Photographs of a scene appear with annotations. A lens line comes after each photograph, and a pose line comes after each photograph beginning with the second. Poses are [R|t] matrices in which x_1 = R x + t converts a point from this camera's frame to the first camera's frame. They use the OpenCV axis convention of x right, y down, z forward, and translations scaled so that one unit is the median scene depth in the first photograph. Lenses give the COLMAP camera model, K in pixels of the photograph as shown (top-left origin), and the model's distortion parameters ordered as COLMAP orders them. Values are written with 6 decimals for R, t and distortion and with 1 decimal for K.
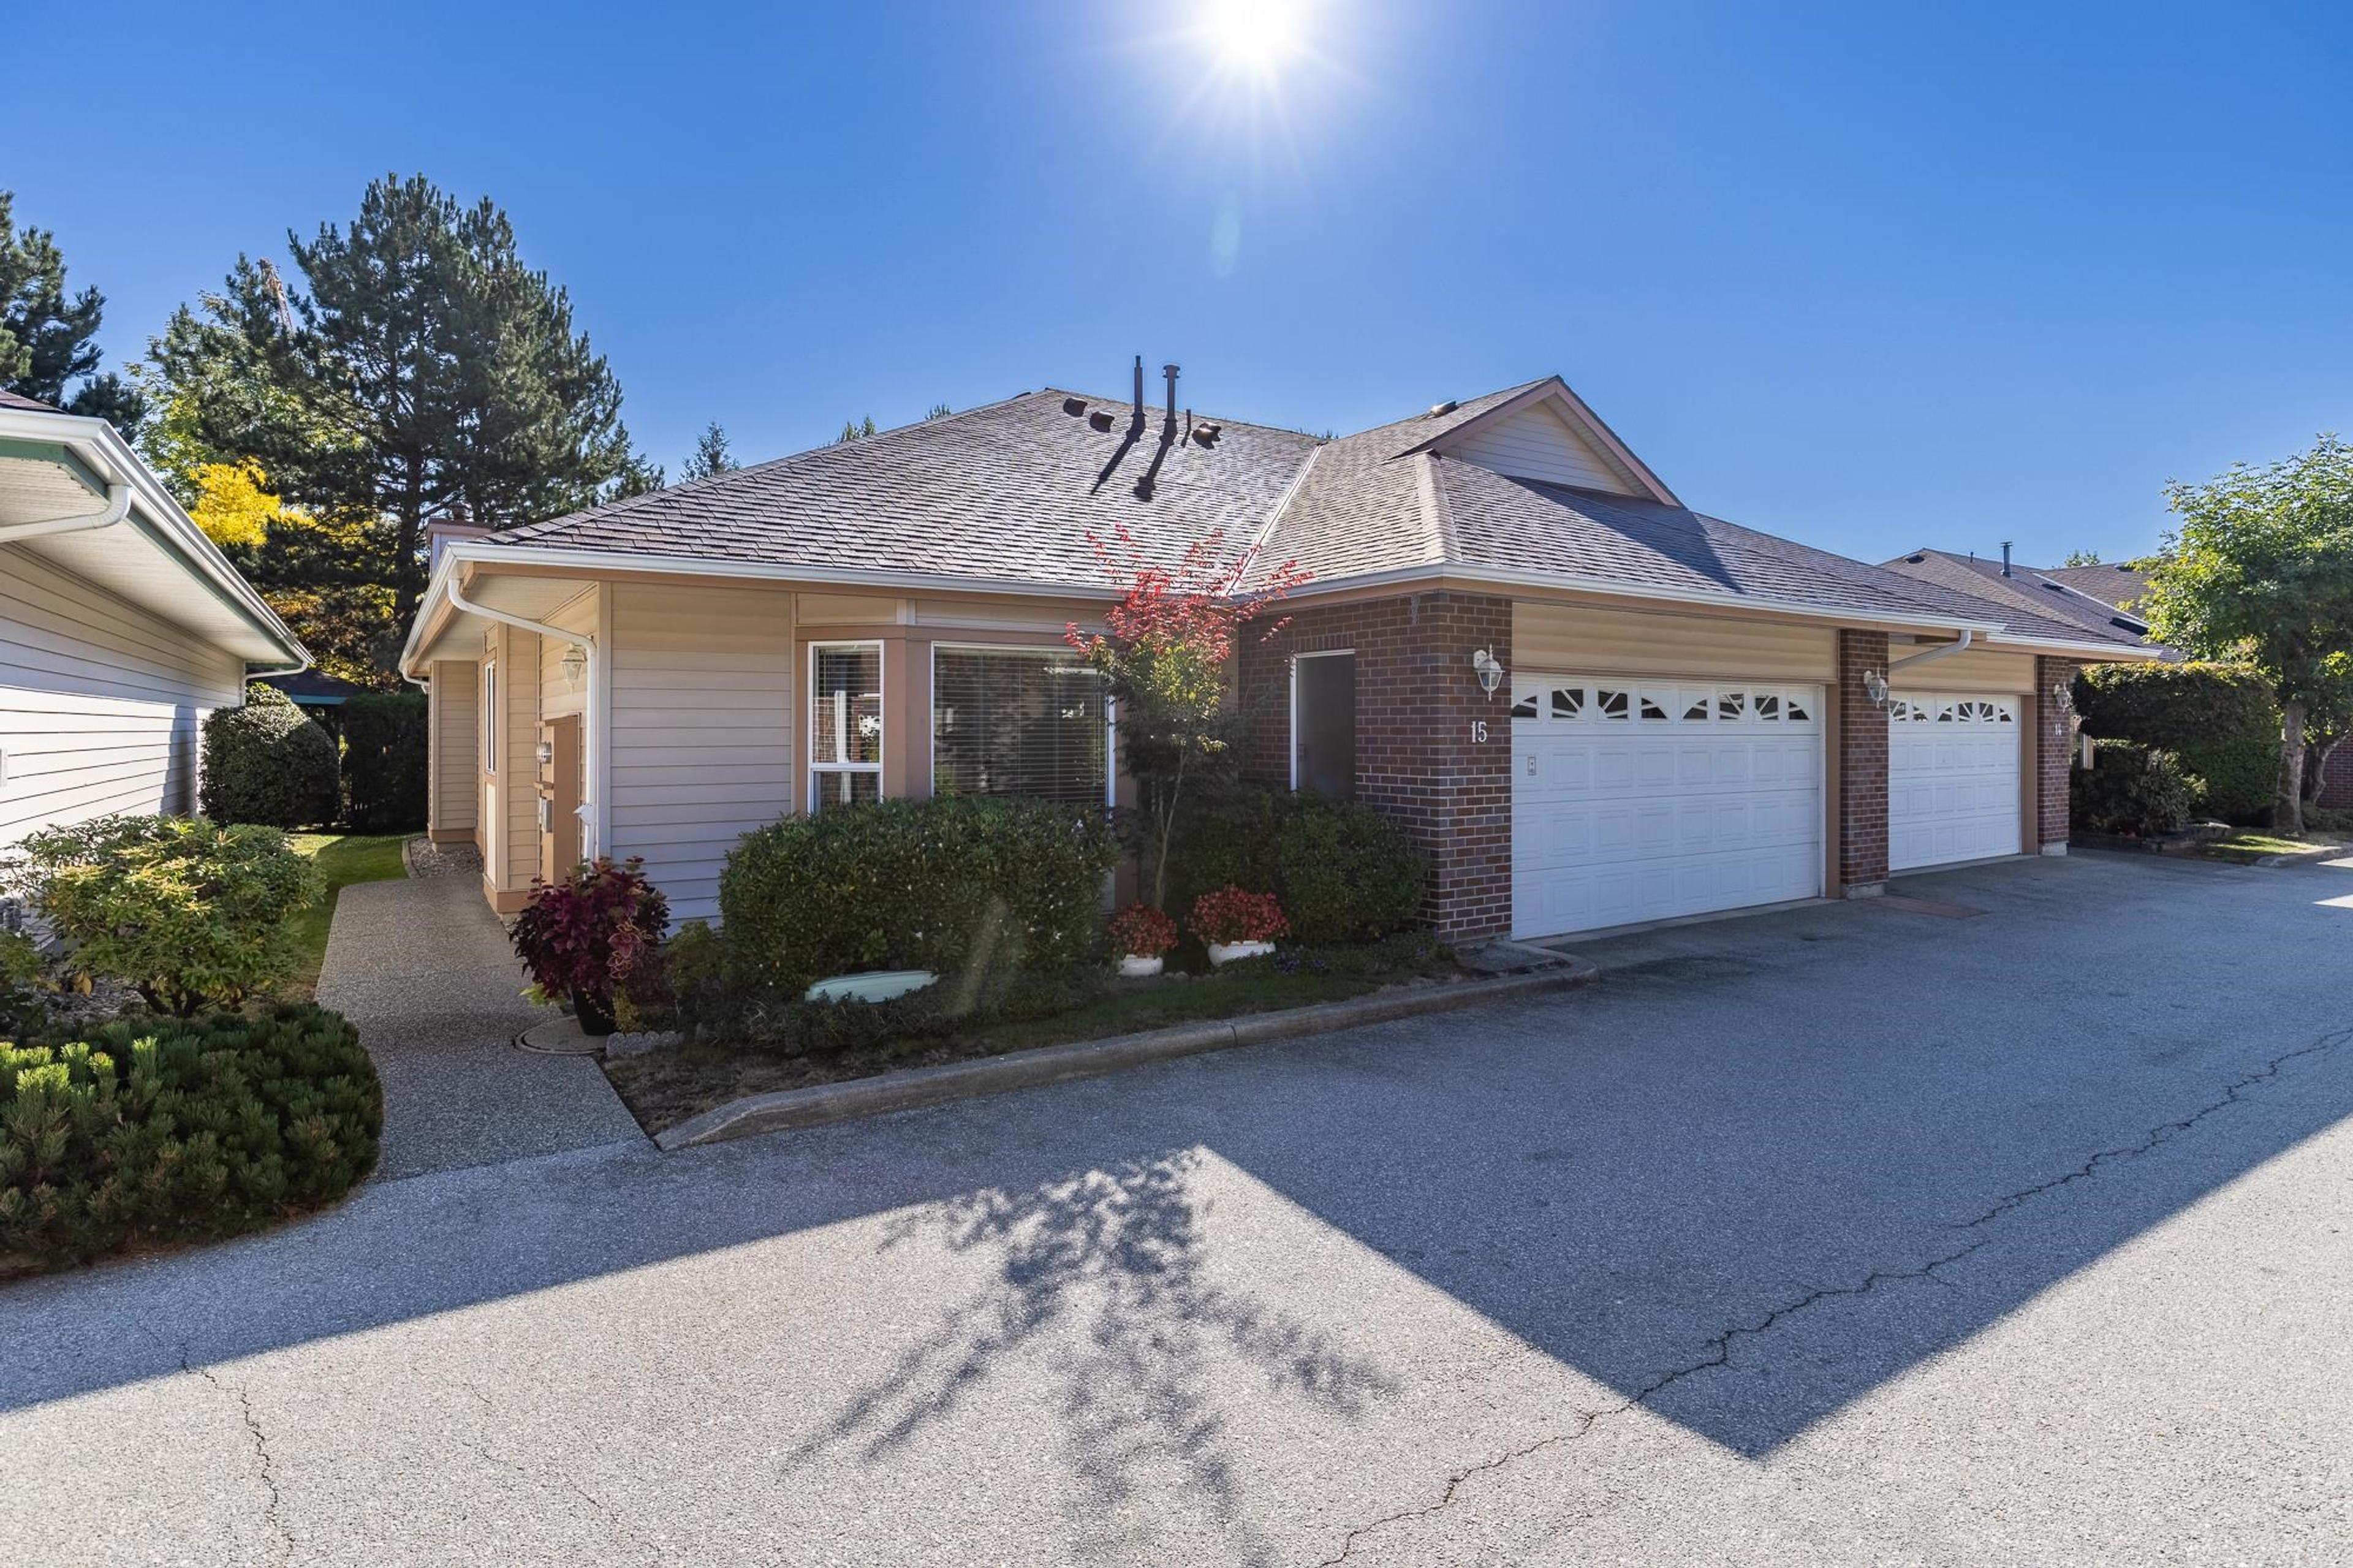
lens RADIAL K [[1176.6, 0, 1194.1], [0, 1176.6, 768.9], [0, 0, 1]] dist [0.000089, -0.000009]
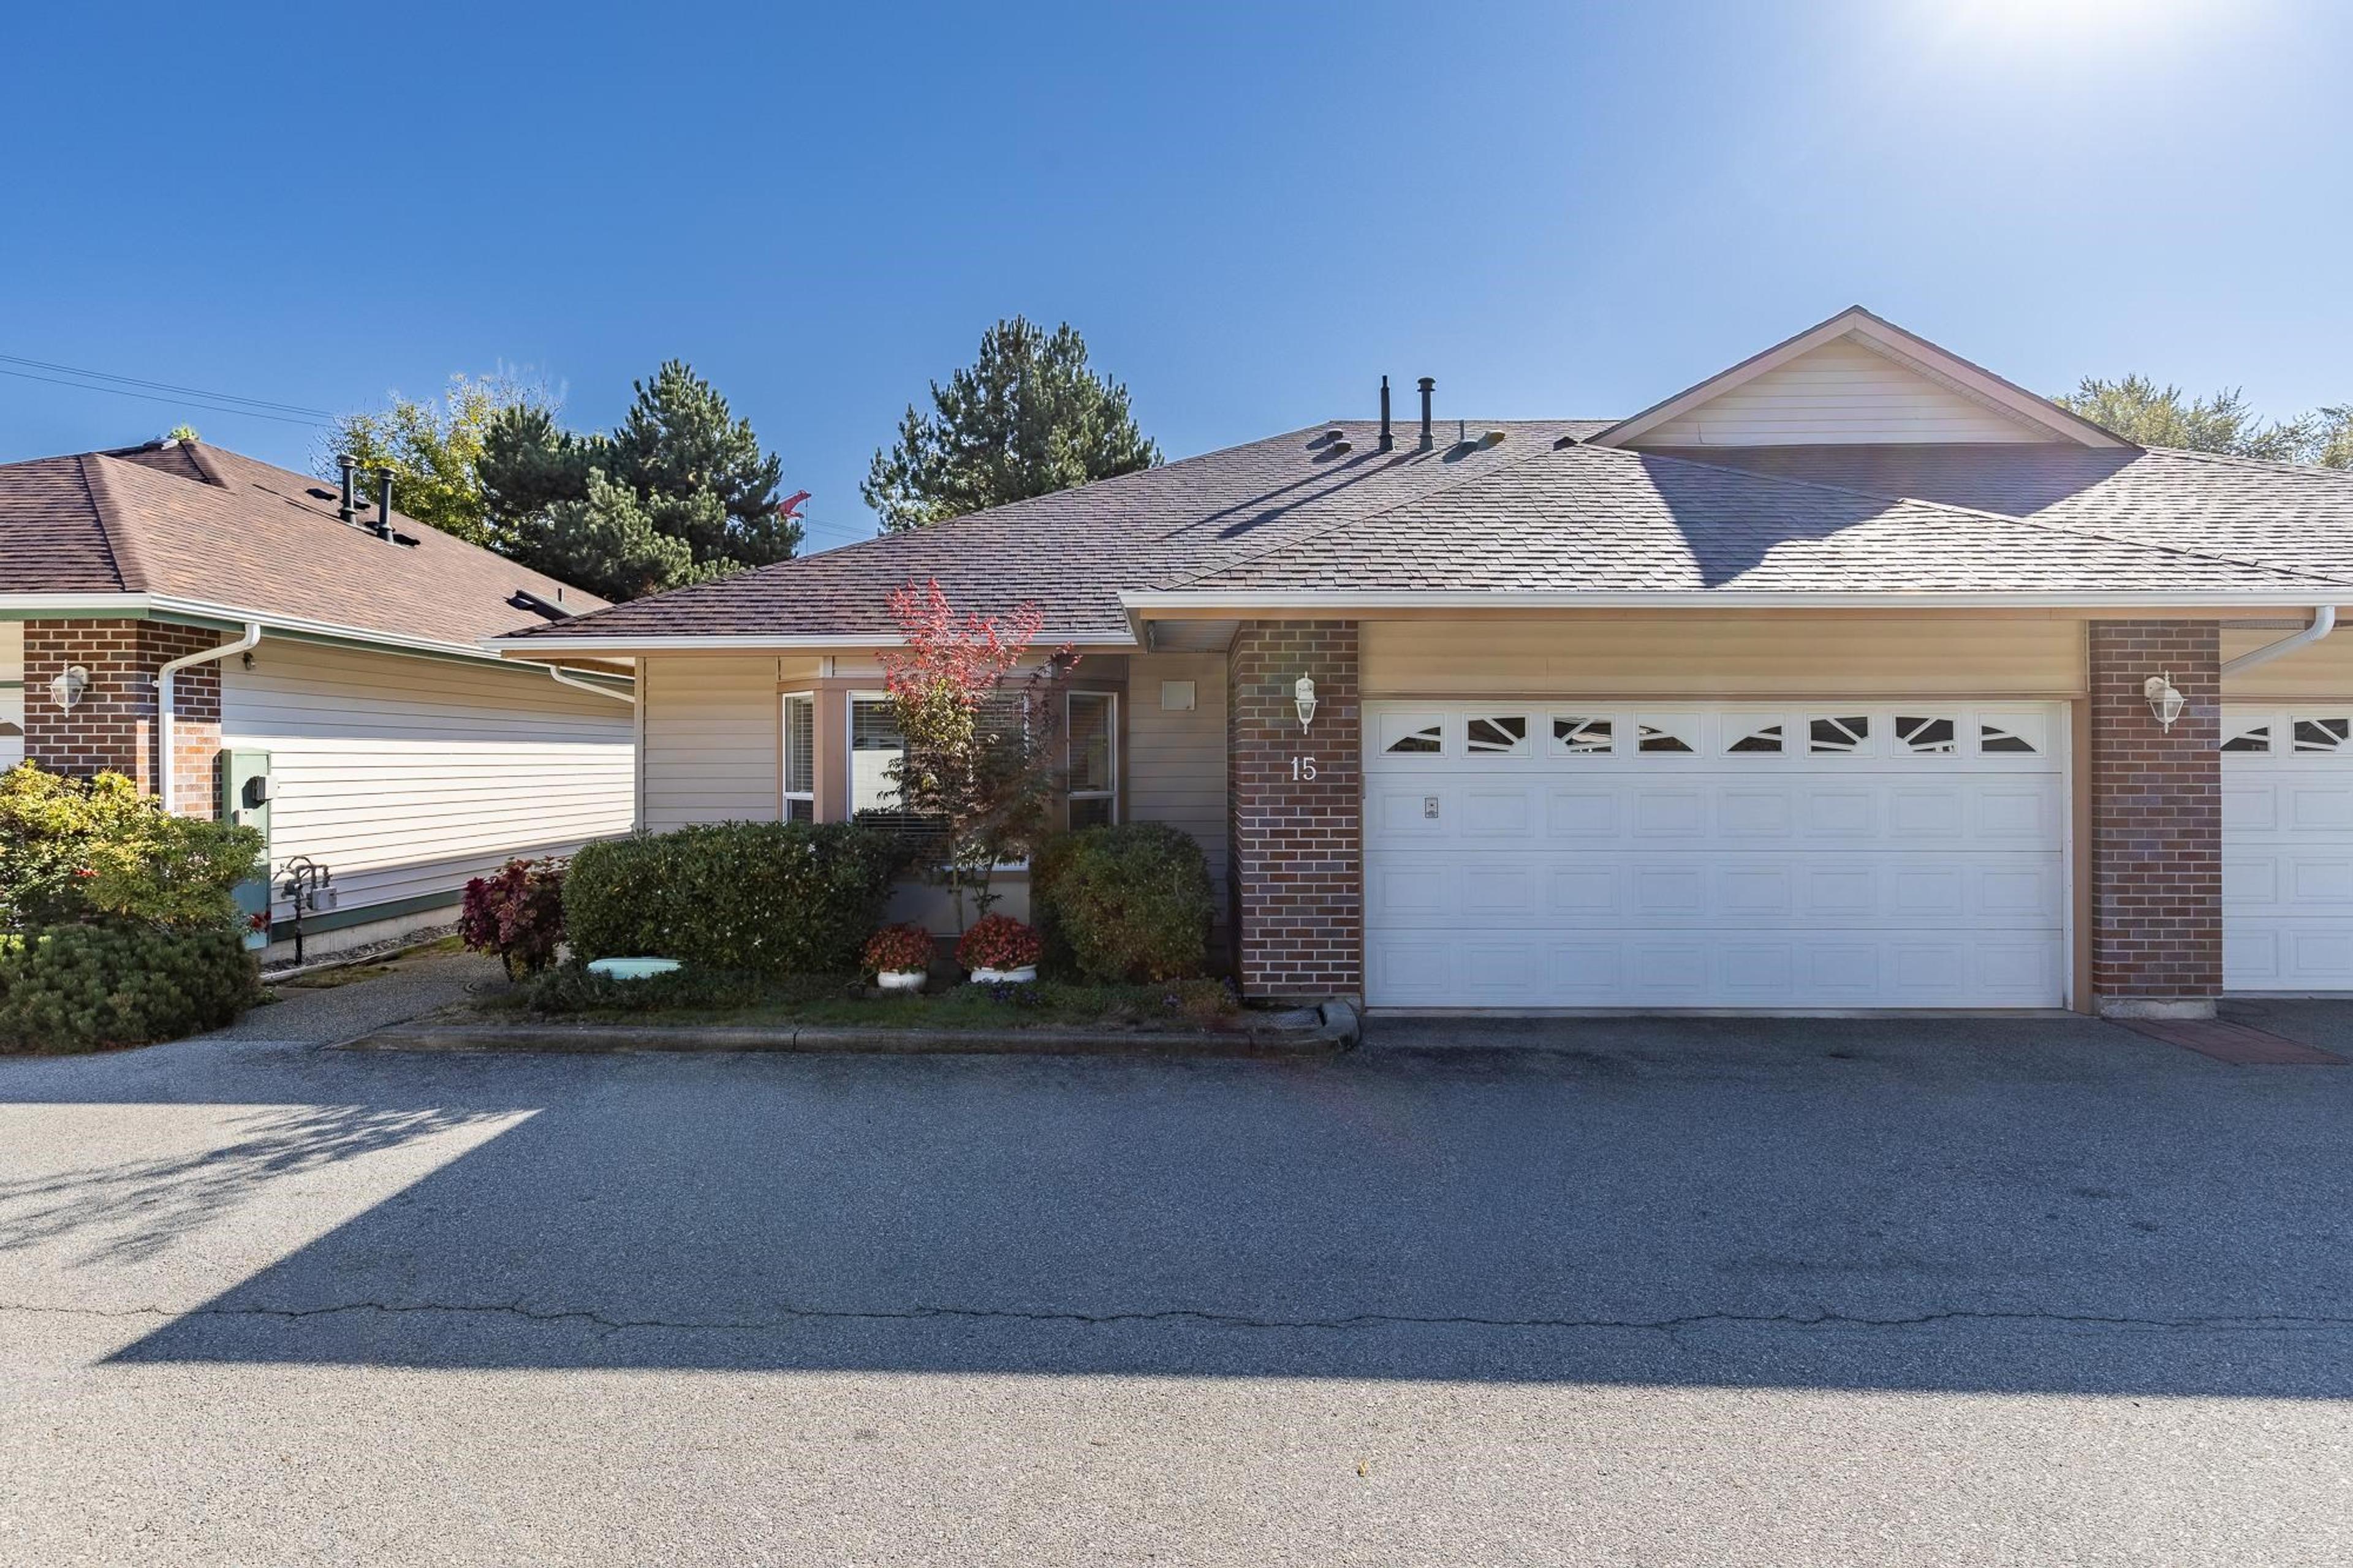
lens RADIAL K [[1176.6, 0, 1140.3], [0, 1176.6, 795.2], [0, 0, 1]] dist [0.000089, -0.000009]
pose [[0.829730, 0.015735, -0.557944, 0.576287], [-0.017999, 0.999837, 0.001430, -0.008918], [0.557875, 0.008856, 0.829878, 0.159988]]
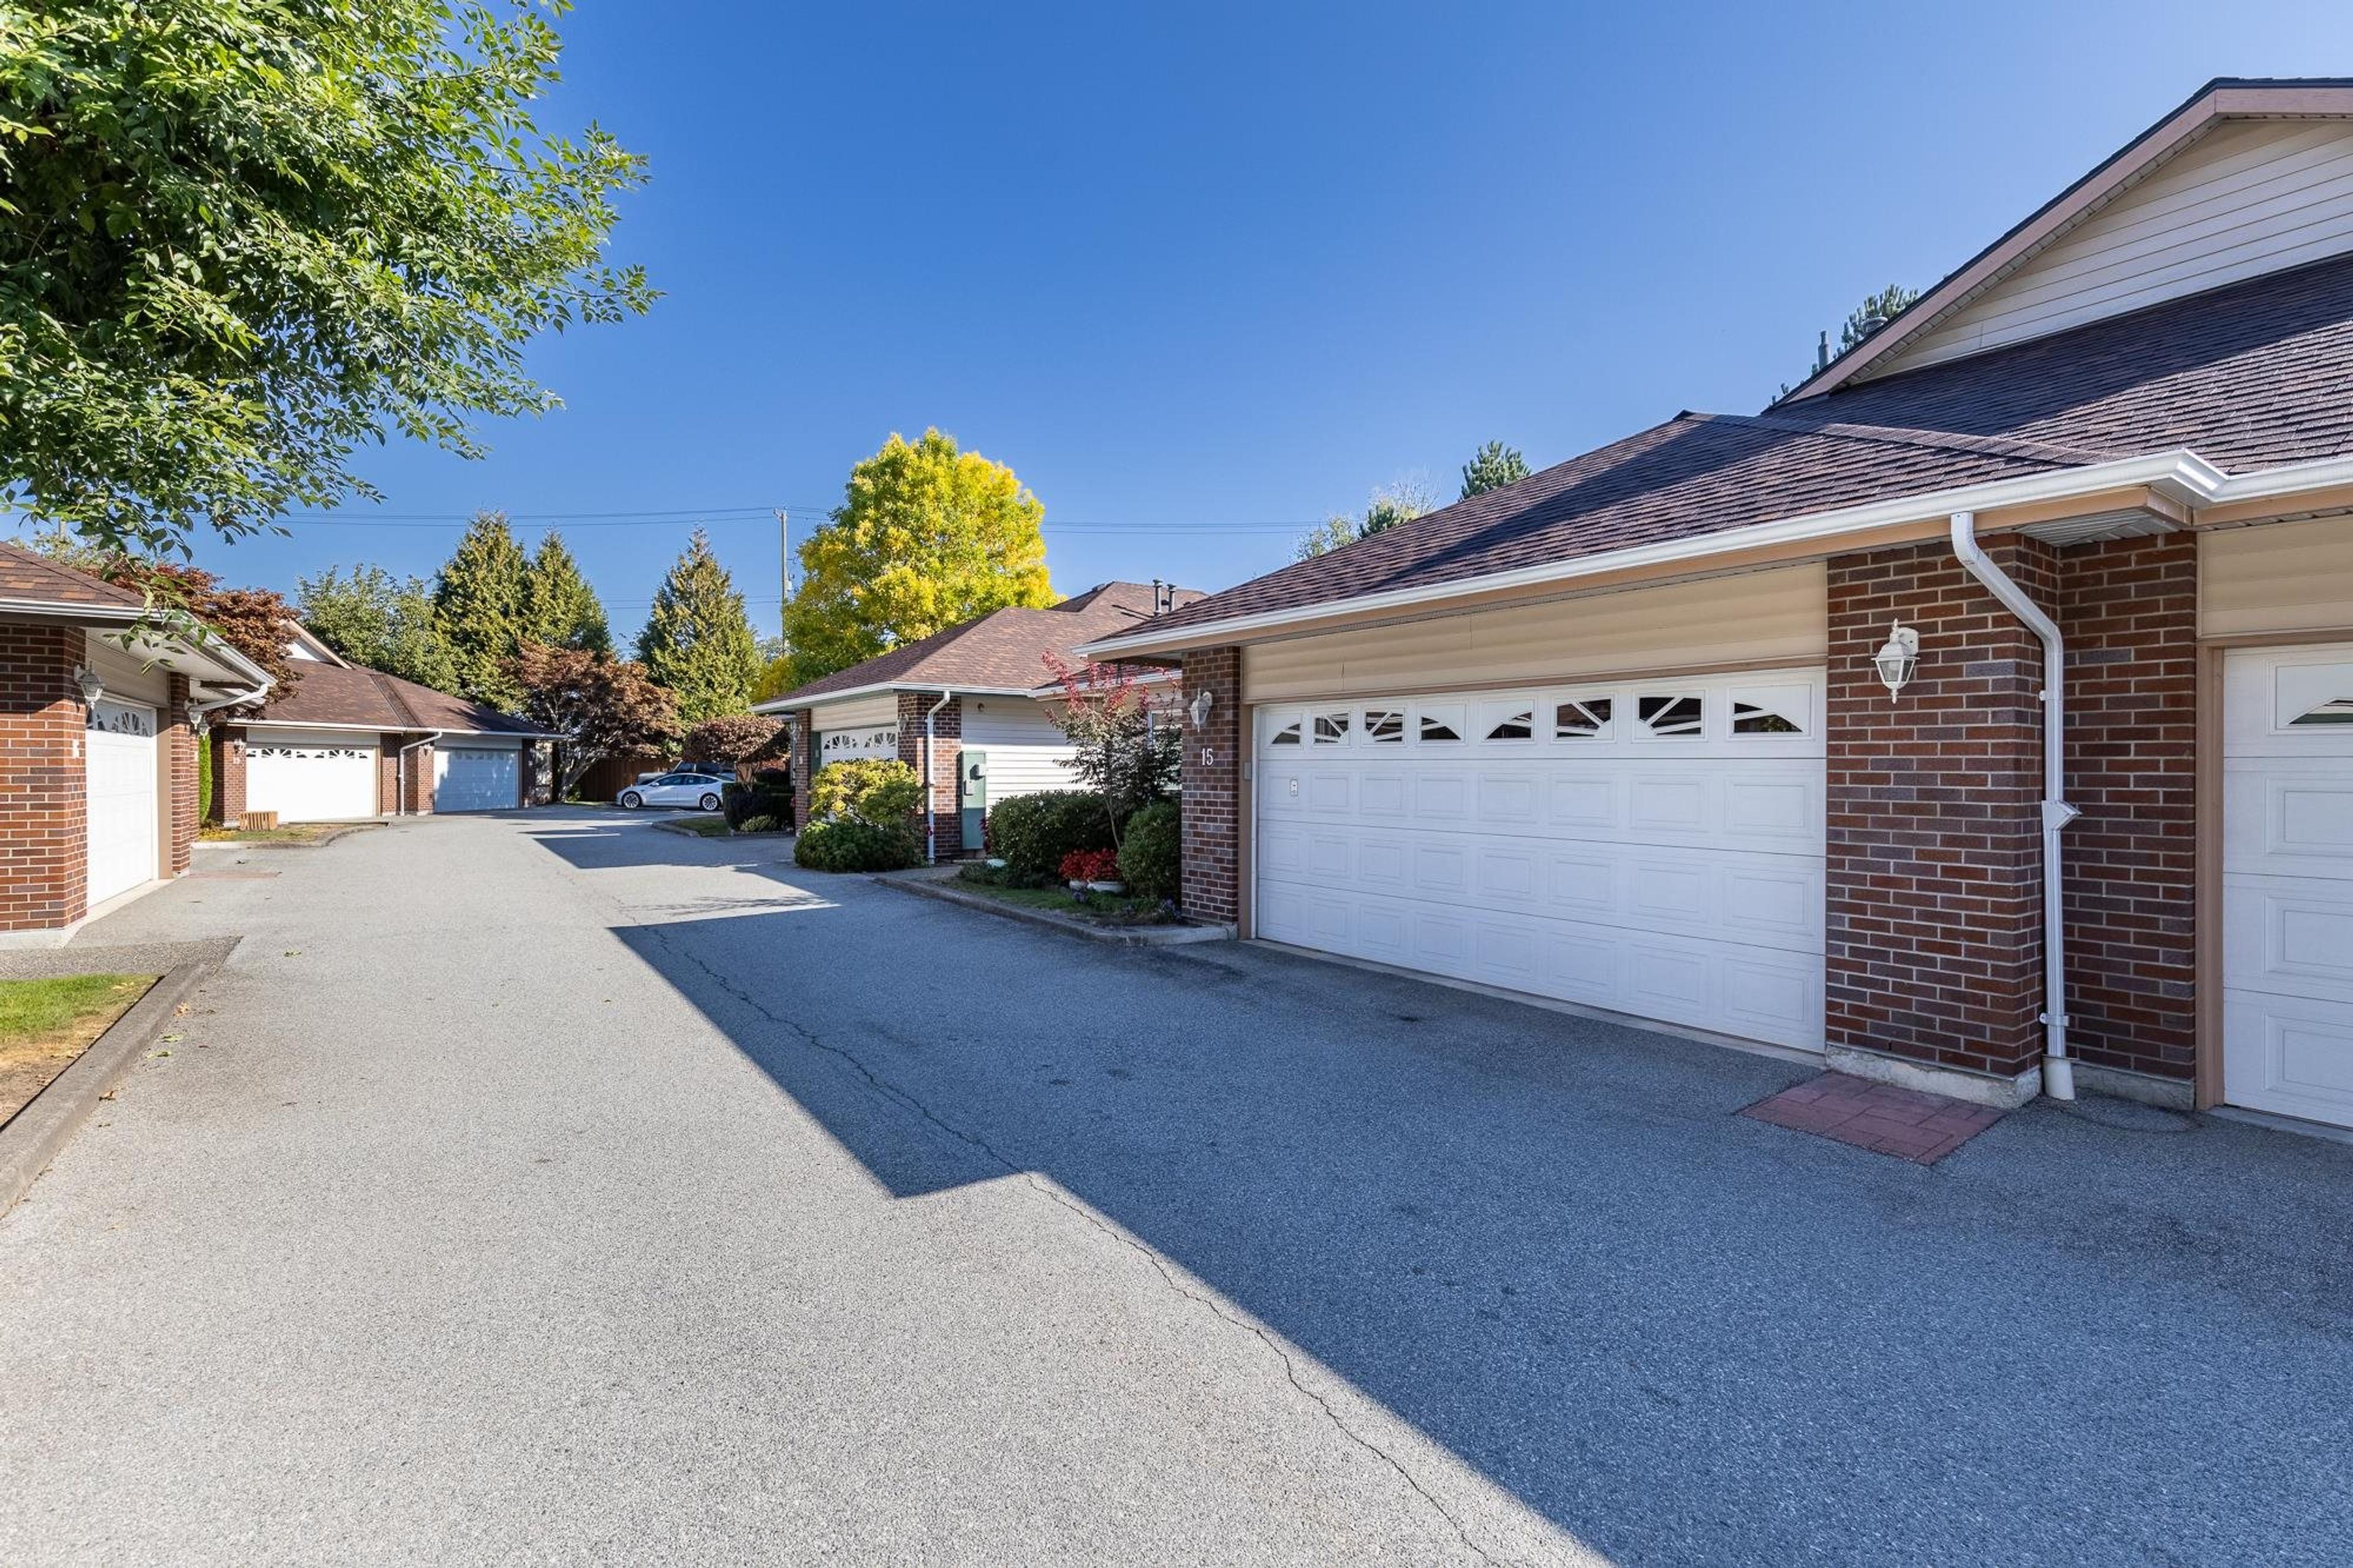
lens RADIAL K [[1072.9, 0, 1166.9], [0, 1072.9, 766.8], [0, 0, 1]] dist [-0.011230, -0.000357]
pose [[0.013675, 0.008119, -0.999874, 1.253830], [-0.023076, 0.999703, 0.007802, -0.026247], [0.999640, 0.022966, 0.013859, 0.843703]]
